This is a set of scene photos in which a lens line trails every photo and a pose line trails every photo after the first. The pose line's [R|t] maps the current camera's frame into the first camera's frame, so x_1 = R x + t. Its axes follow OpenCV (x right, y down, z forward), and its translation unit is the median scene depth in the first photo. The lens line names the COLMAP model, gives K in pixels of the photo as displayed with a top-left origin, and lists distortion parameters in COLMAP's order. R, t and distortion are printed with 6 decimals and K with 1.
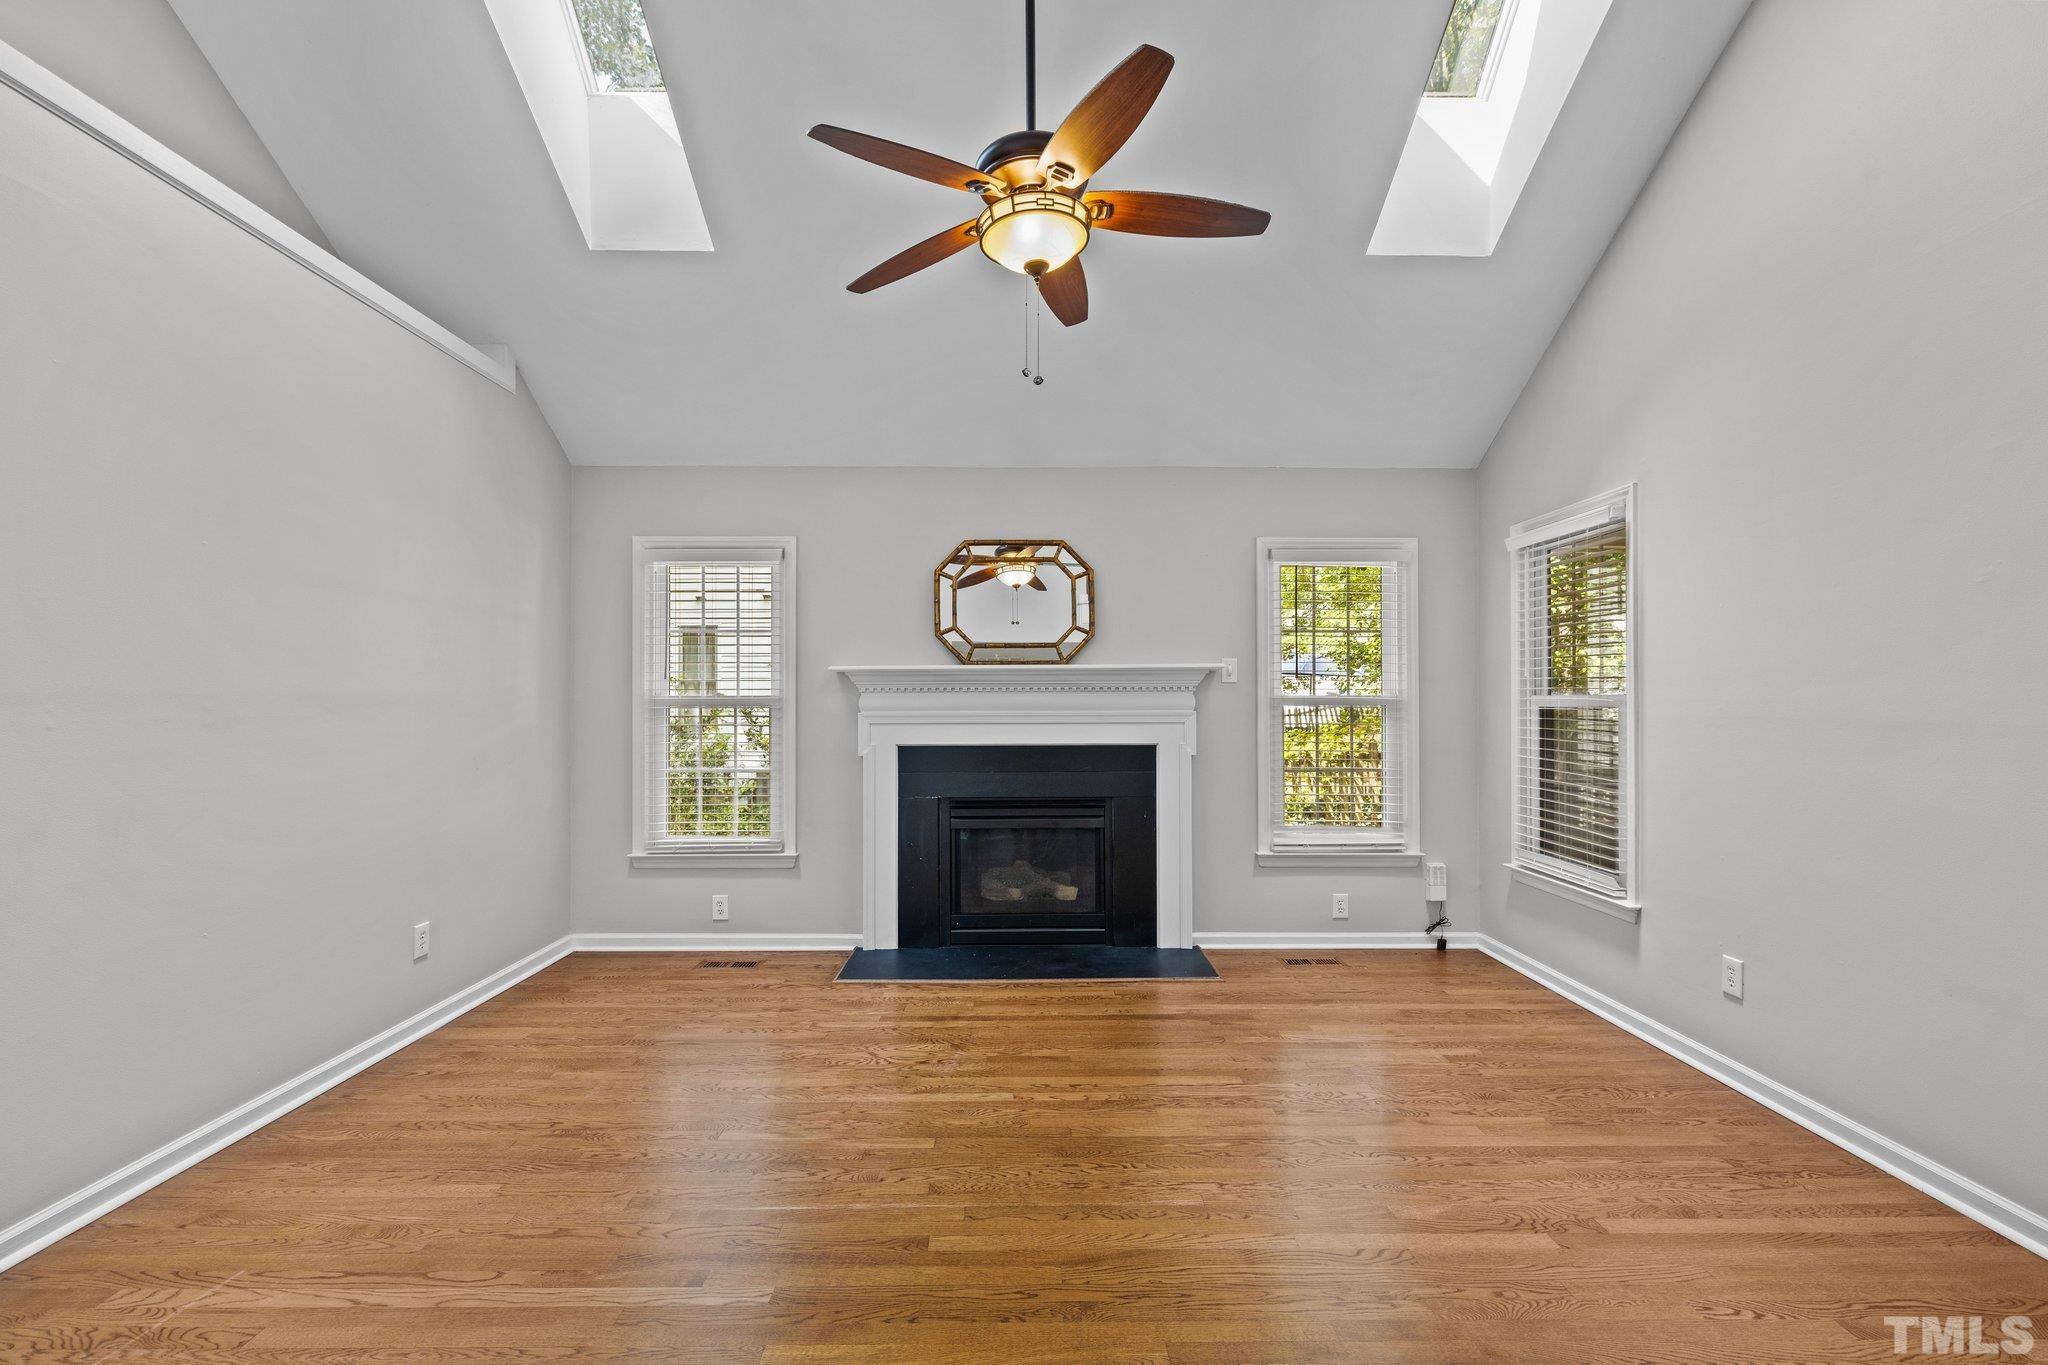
lens RADIAL K [[859.7, 0, 1033.0], [0, 859.7, 699.0], [0, 0, 1]] dist [0.001483, 0.001134]
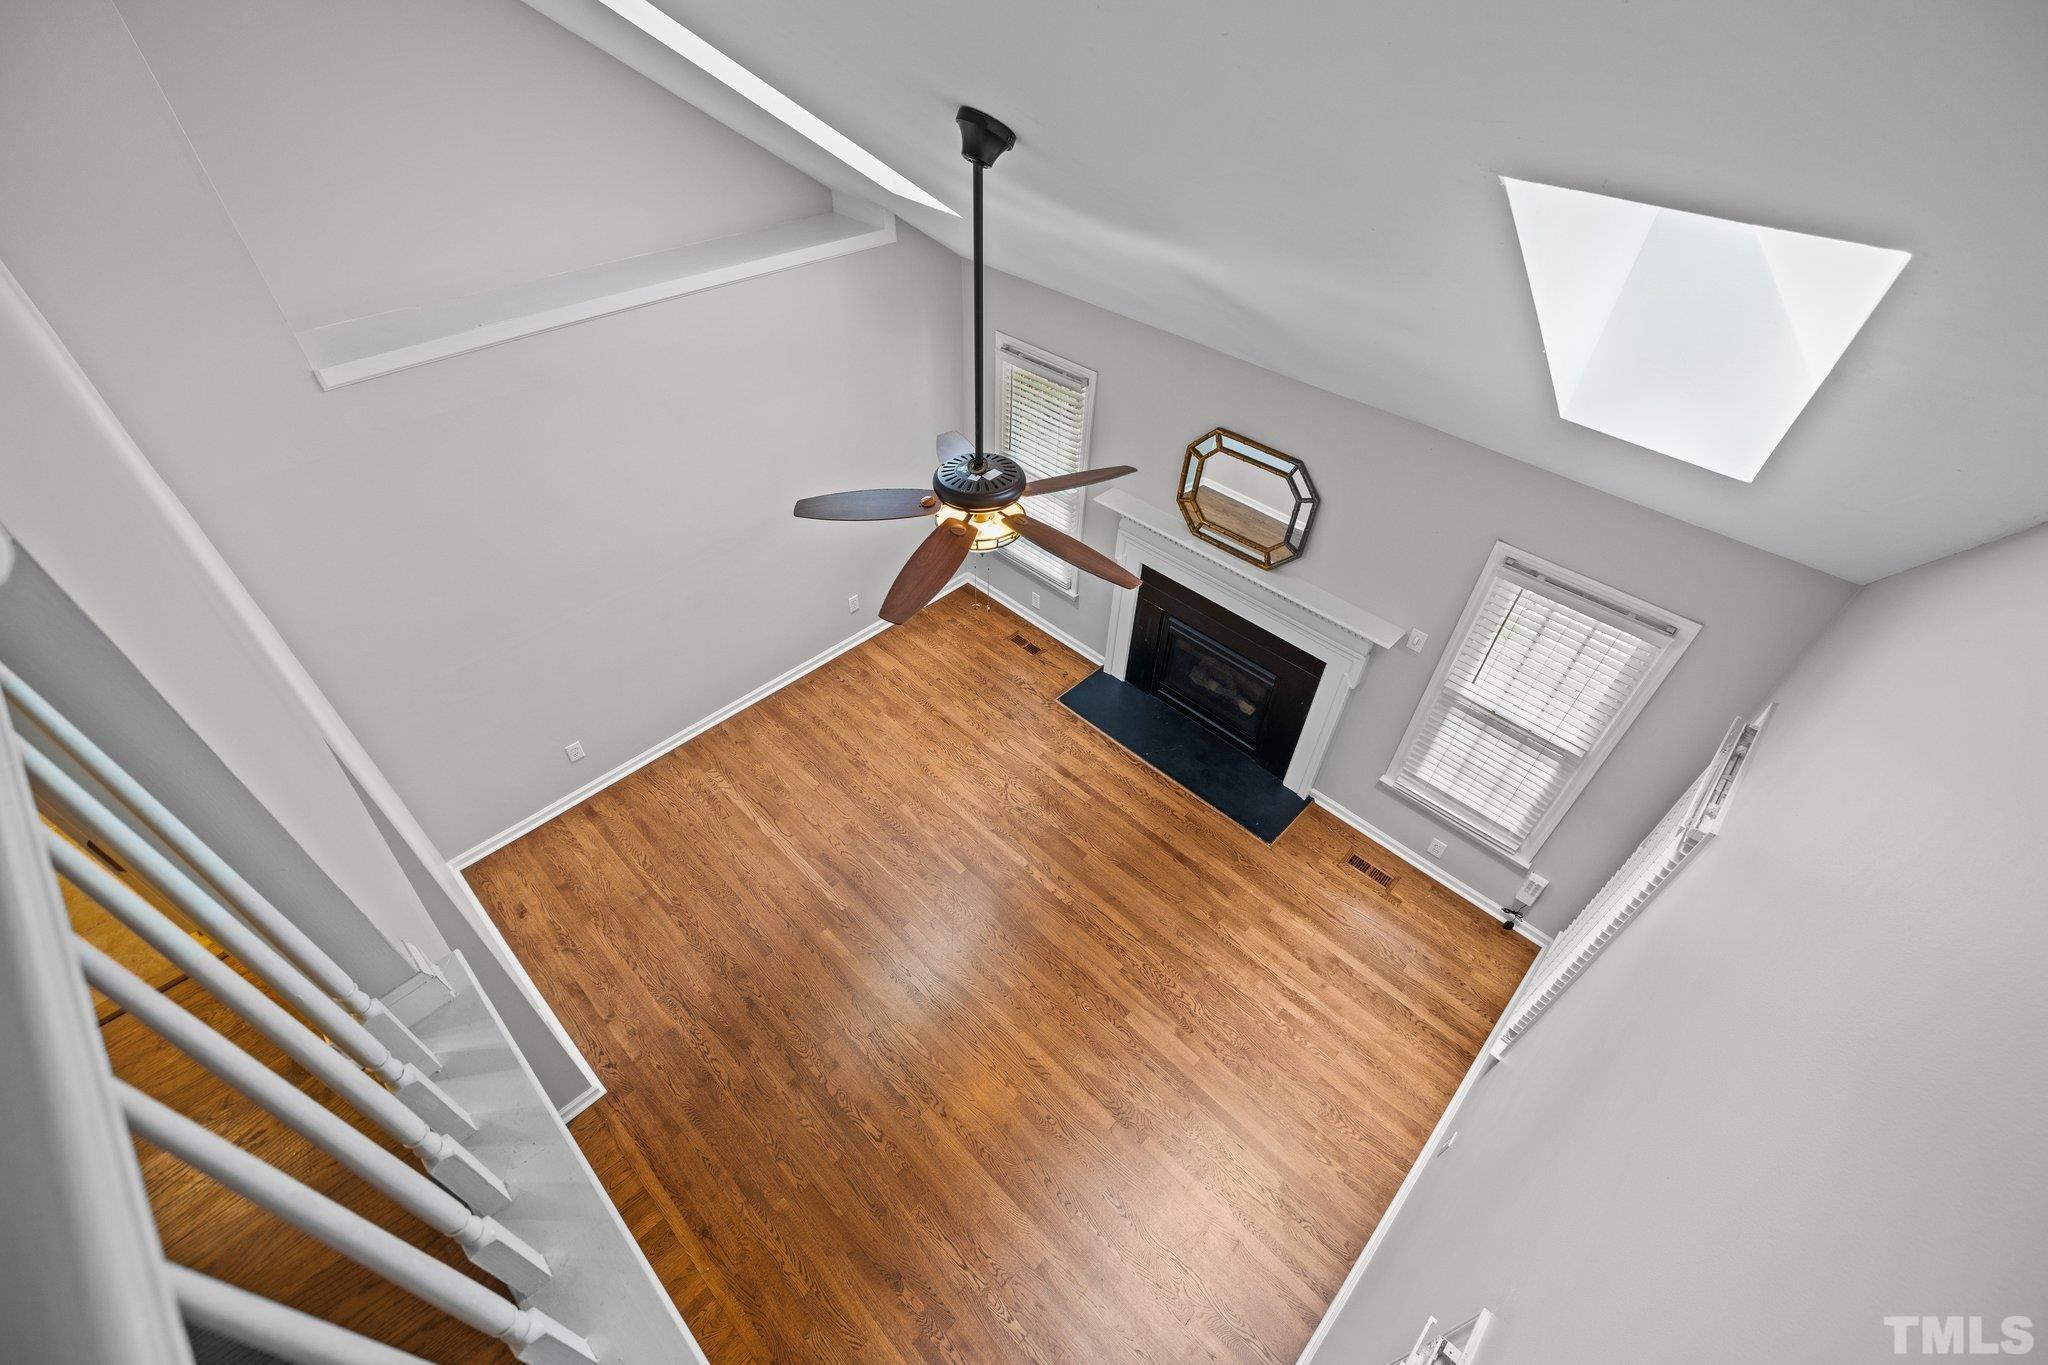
lens RADIAL K [[859.7, 0, 1036.7], [0, 859.7, 691.5], [0, 0, 1]] dist [0.001483, 0.001134]
pose [[0.710667, 0.508601, -0.486083, 0.436742], [-0.038937, 0.718298, 0.694645, -0.674751], [0.702450, -0.474735, 0.530274, 0.143492]]
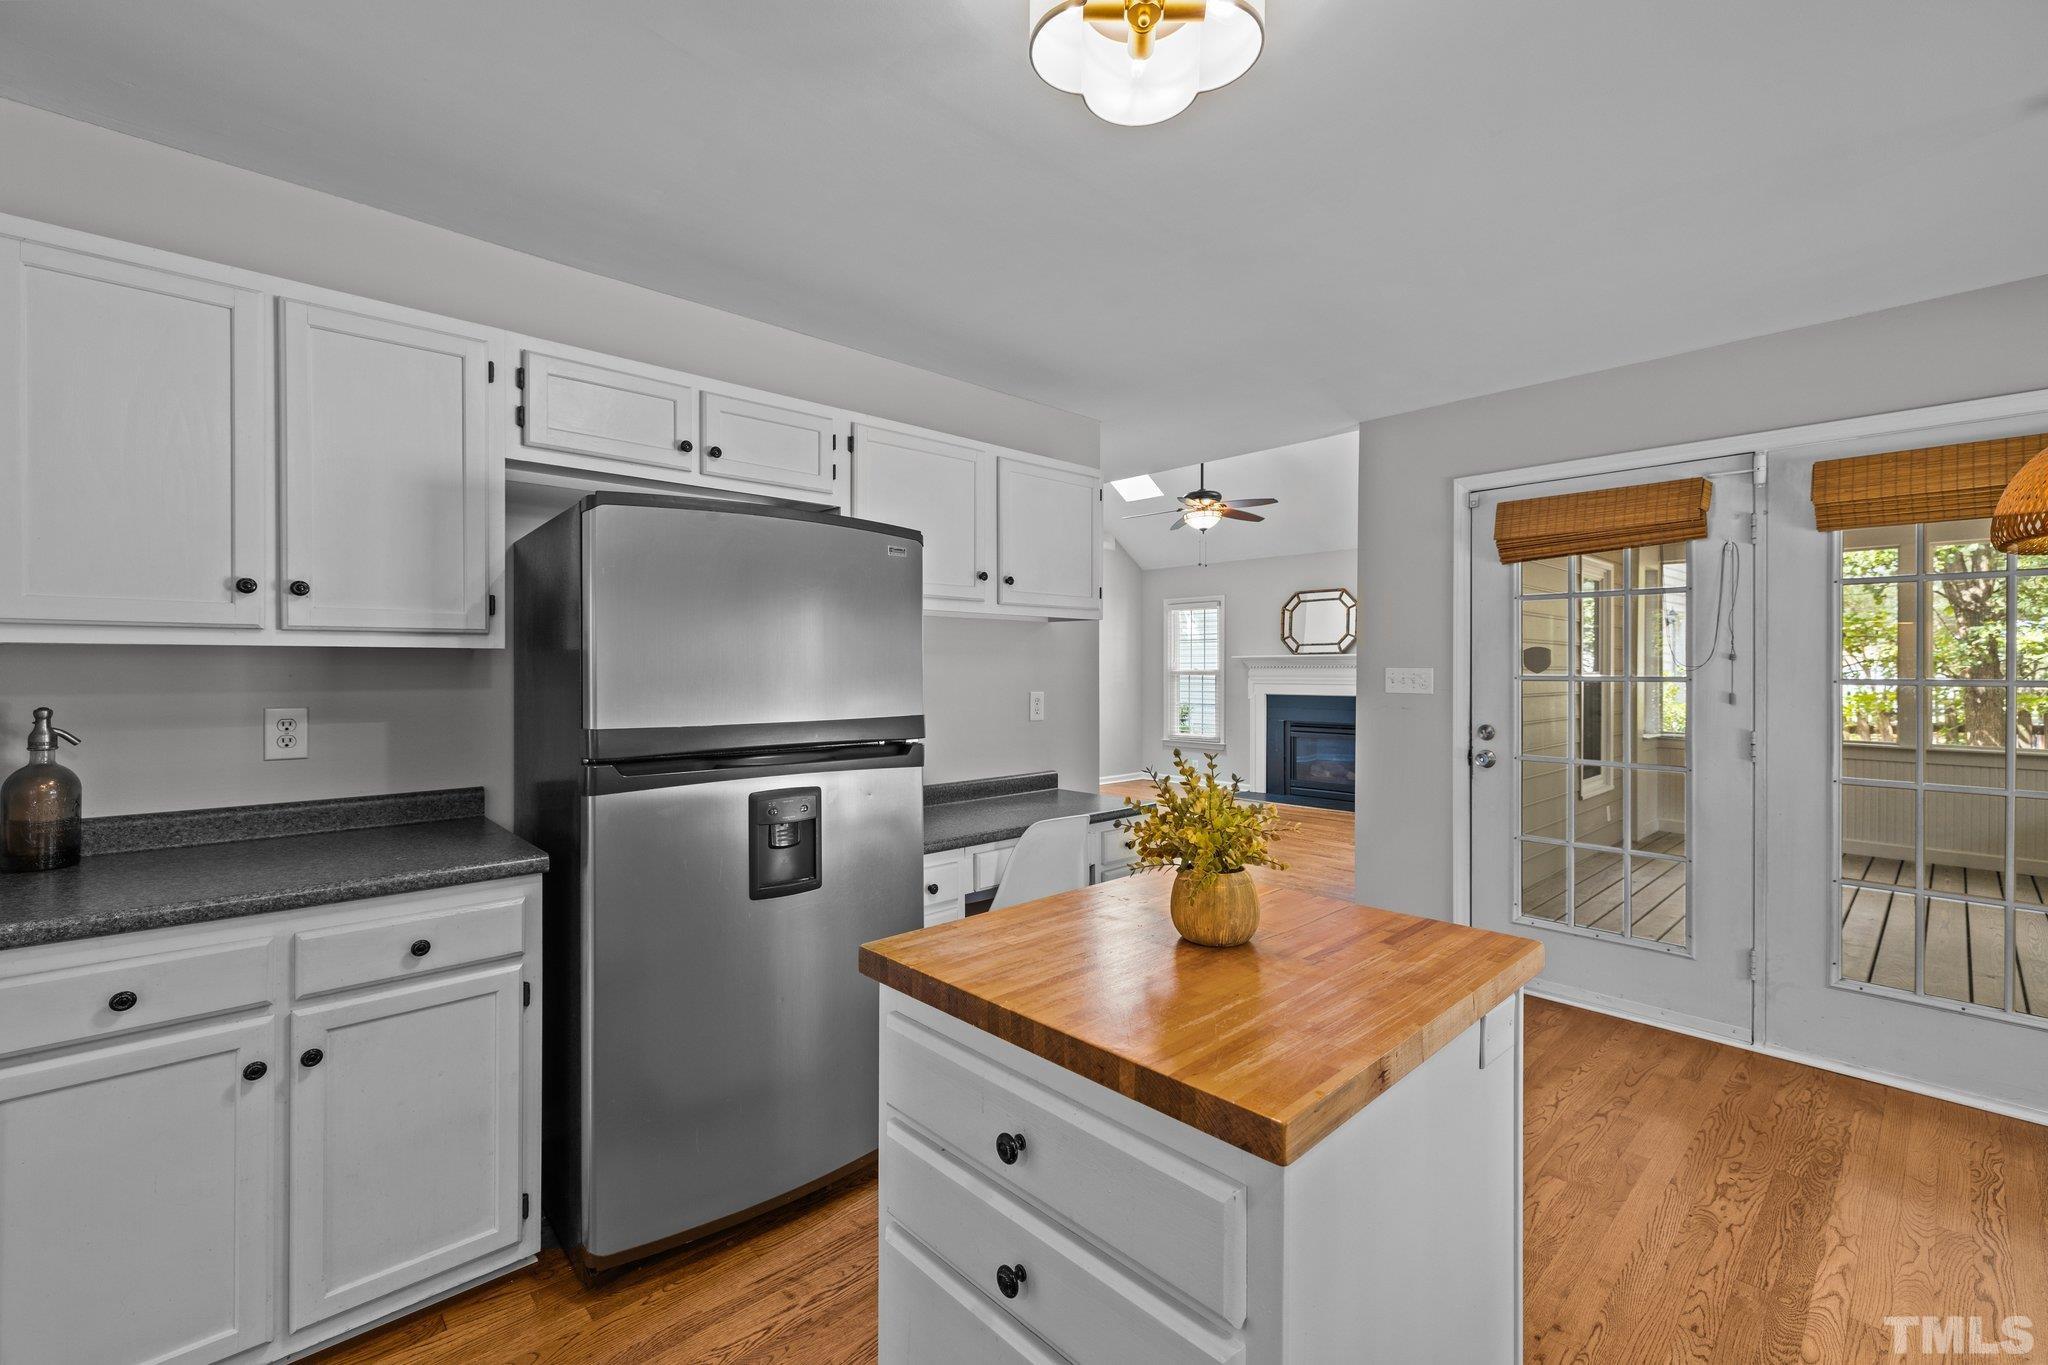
lens RADIAL K [[859.7, 0, 1031.8], [0, 859.7, 673.0], [0, 0, 1]] dist [0.001483, 0.001134]
pose [[0.667228, 0.006271, -0.744827, 0.996497], [0.001333, 0.999953, 0.009614, -0.017132], [0.744852, -0.007407, 0.667188, -0.779555]]
